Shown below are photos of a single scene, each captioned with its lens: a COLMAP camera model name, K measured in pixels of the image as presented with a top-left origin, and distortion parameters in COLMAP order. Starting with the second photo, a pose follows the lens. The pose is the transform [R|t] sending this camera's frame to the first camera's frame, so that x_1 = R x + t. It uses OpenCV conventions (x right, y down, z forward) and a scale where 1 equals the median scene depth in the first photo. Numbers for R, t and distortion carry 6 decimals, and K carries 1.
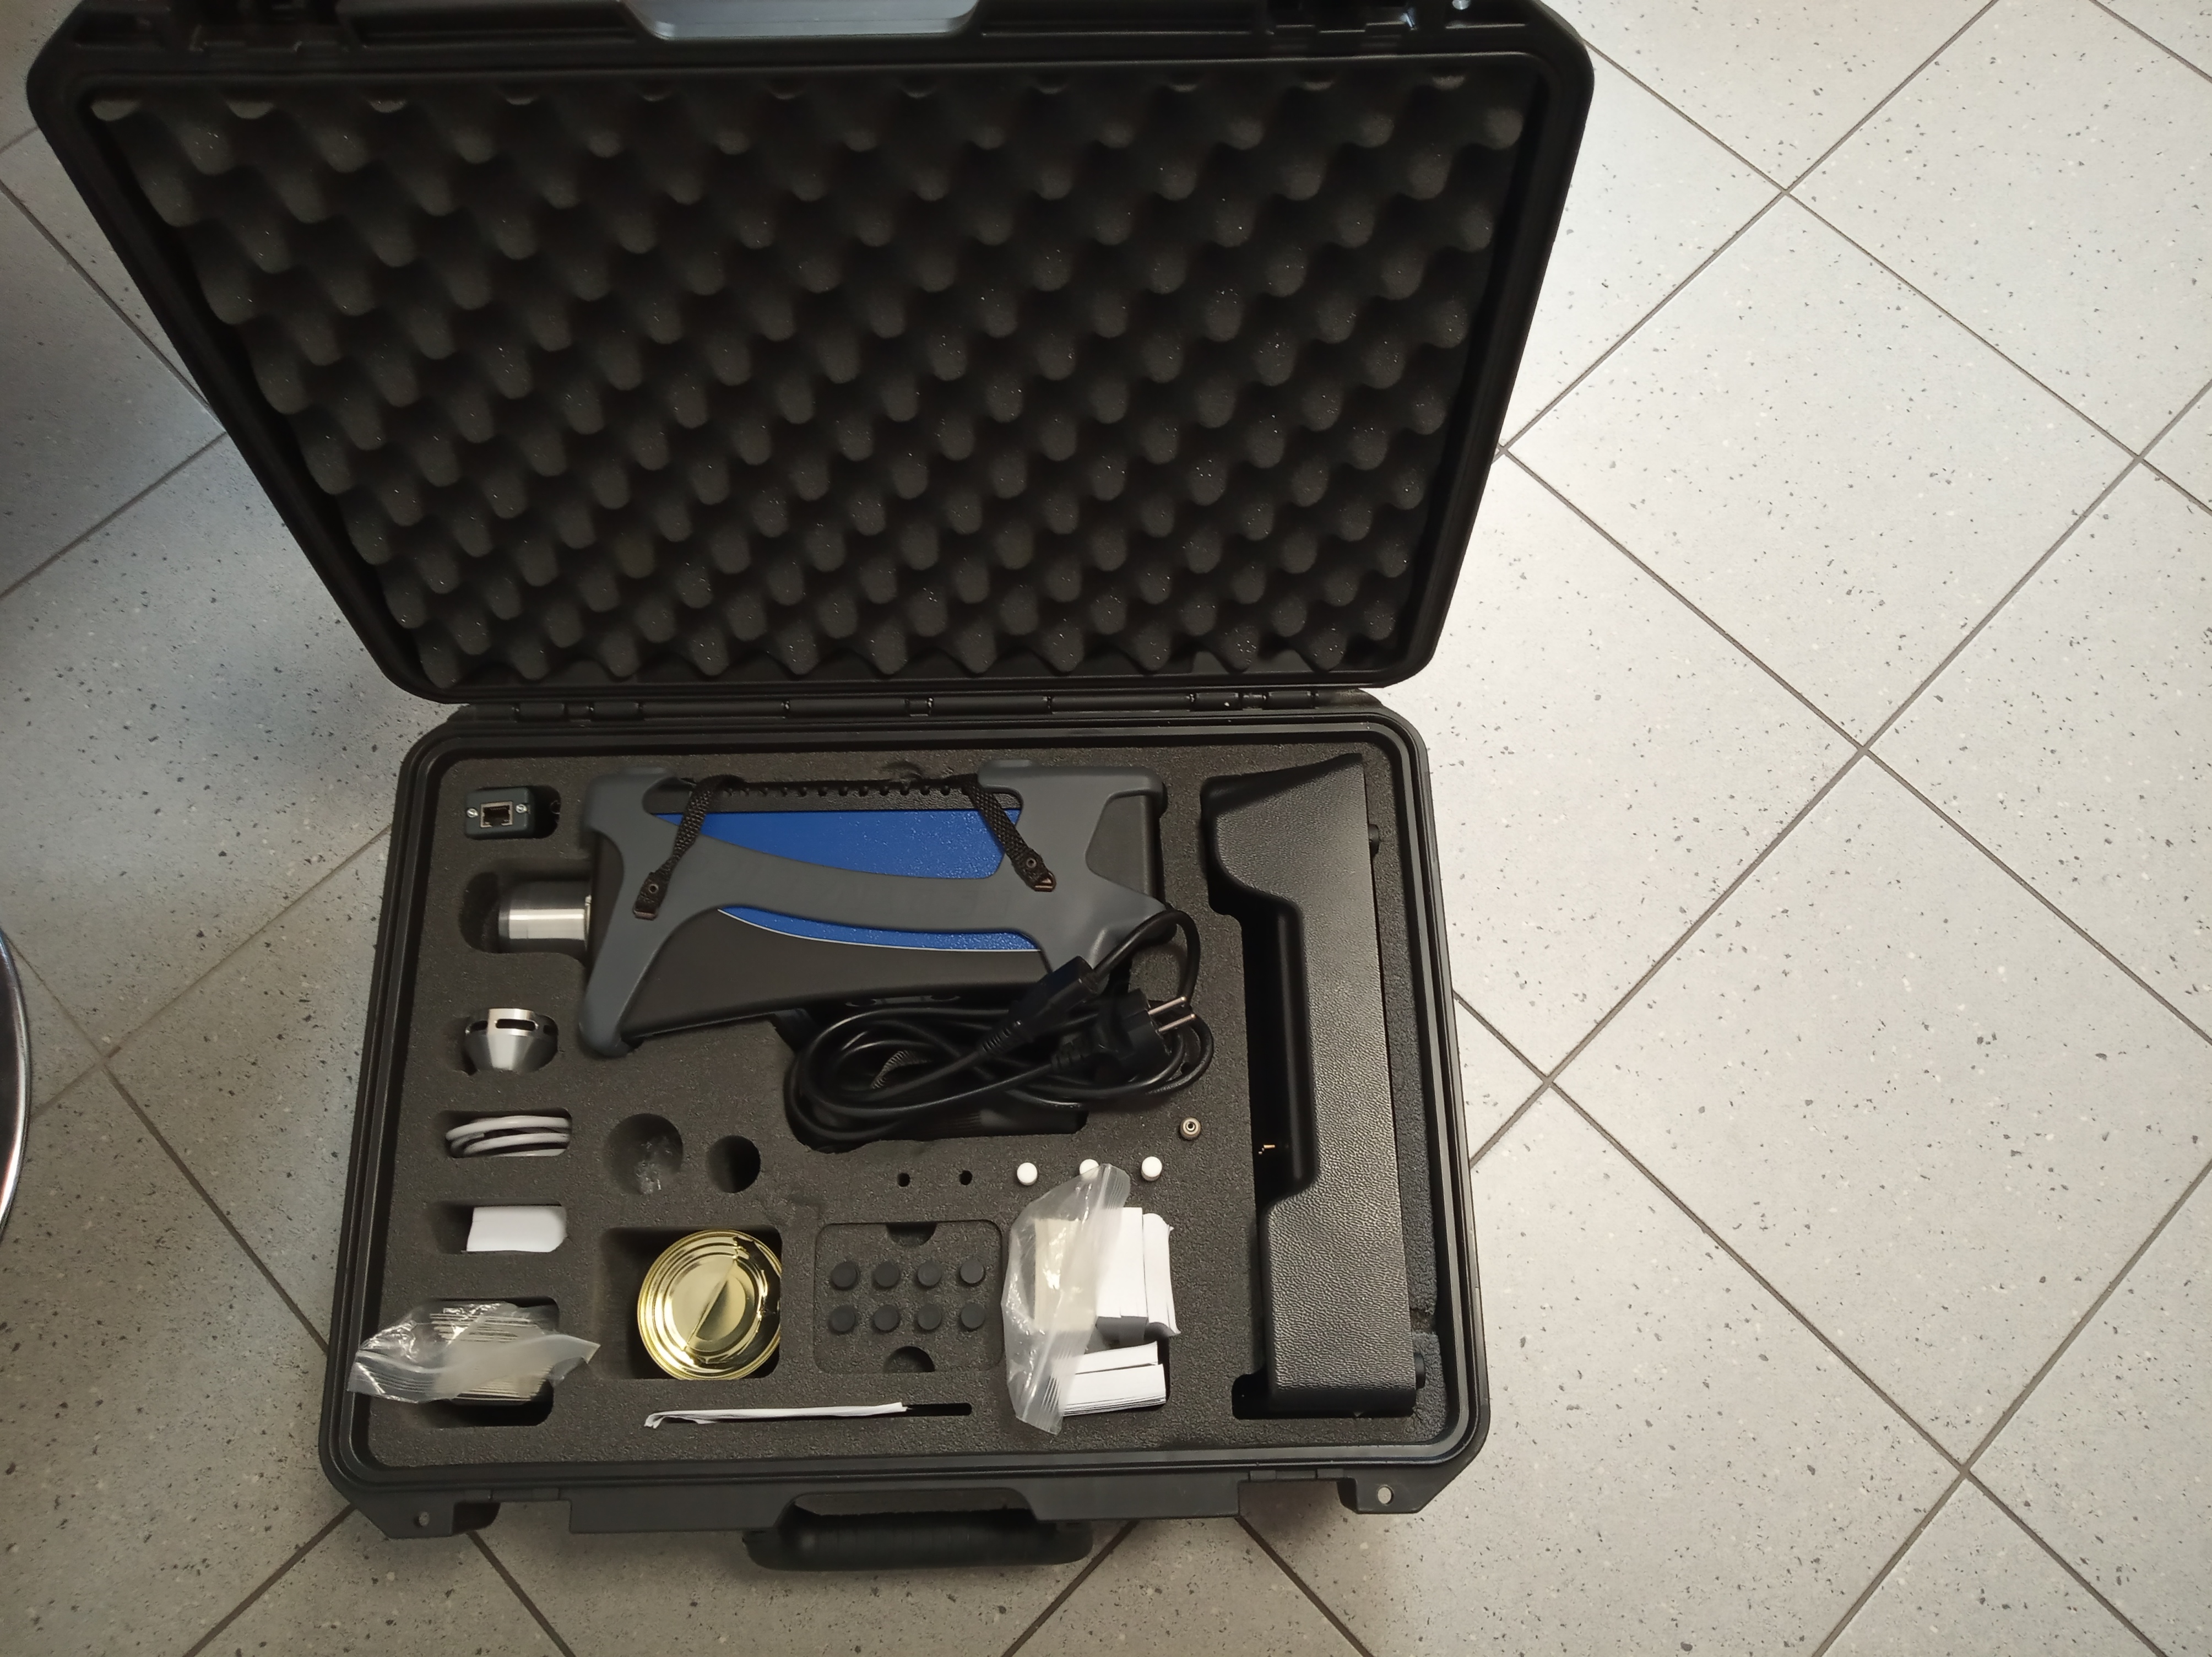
lens RADIAL K [[1840.1, 0, 1111.1], [0, 1840.1, 871.6], [0, 0, 1]] dist [0.097321, -0.255418]
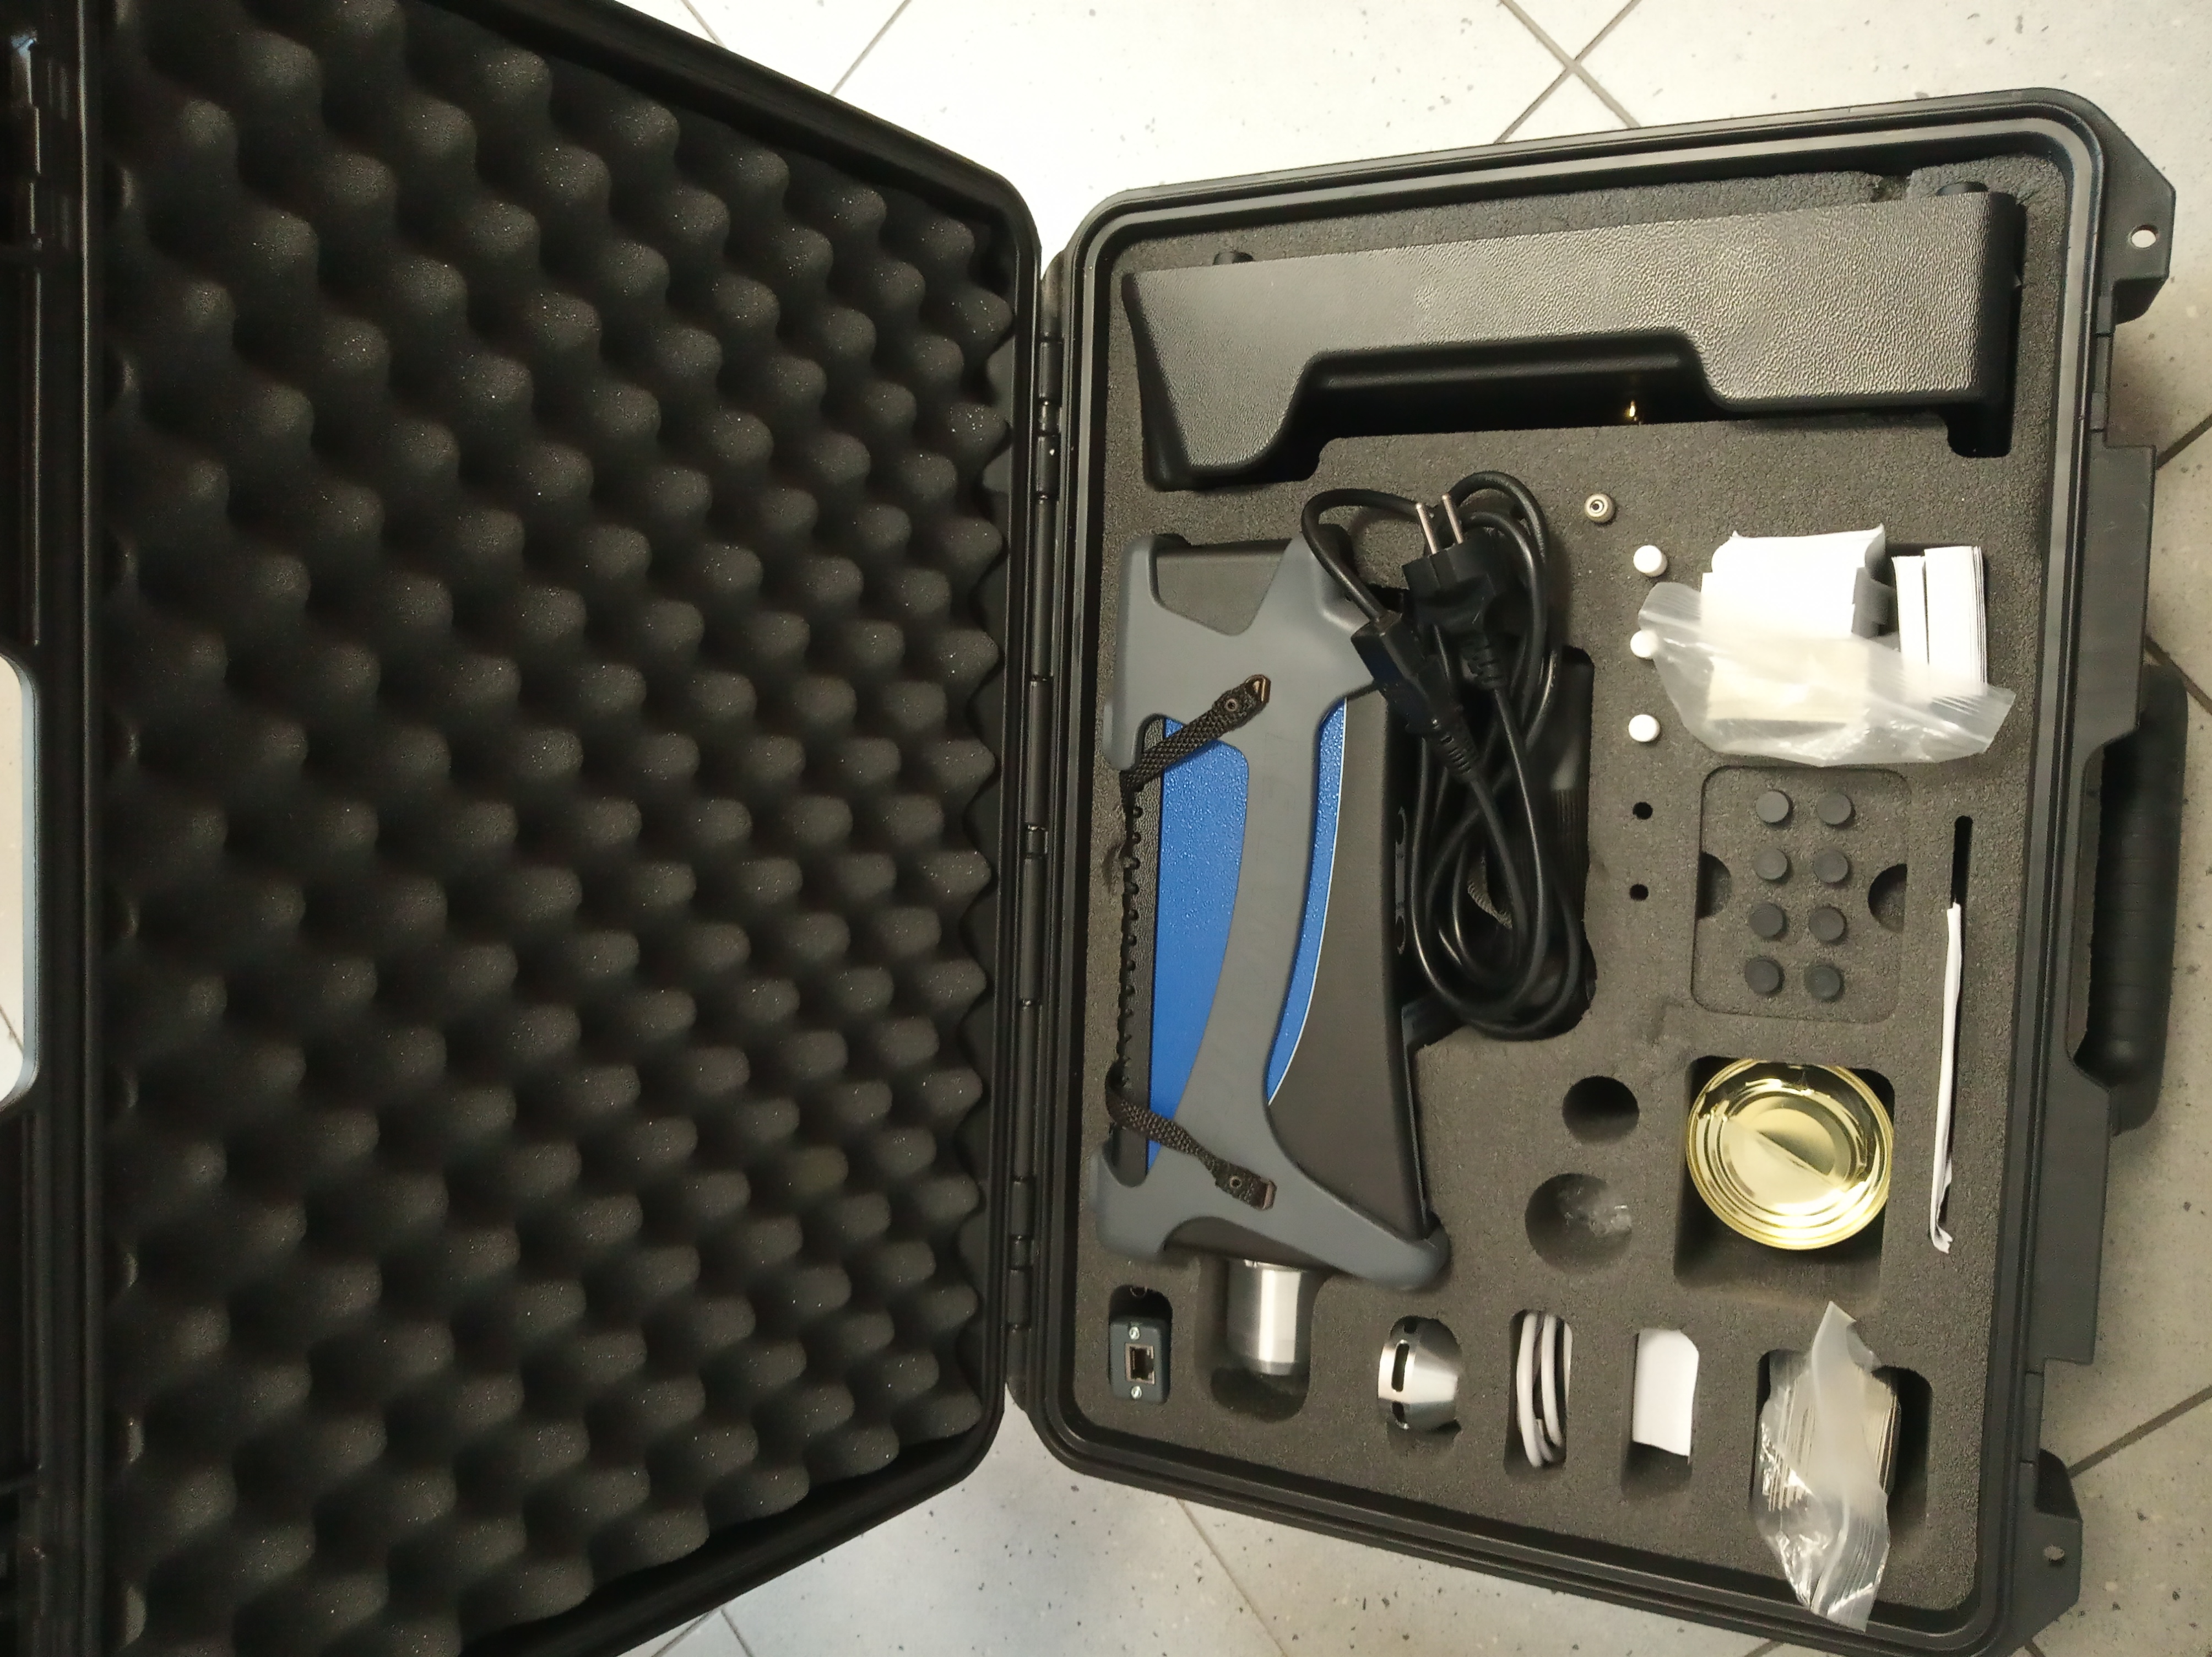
lens RADIAL K [[1840.1, 0, 1111.1], [0, 1840.1, 871.6], [0, 0, 1]] dist [0.097321, -0.255418]
pose [[0.052290, -0.995146, -0.083364, -0.051135], [0.991131, 0.061928, -0.117580, 0.040560], [0.122172, -0.076477, 0.989558, 0.218447]]
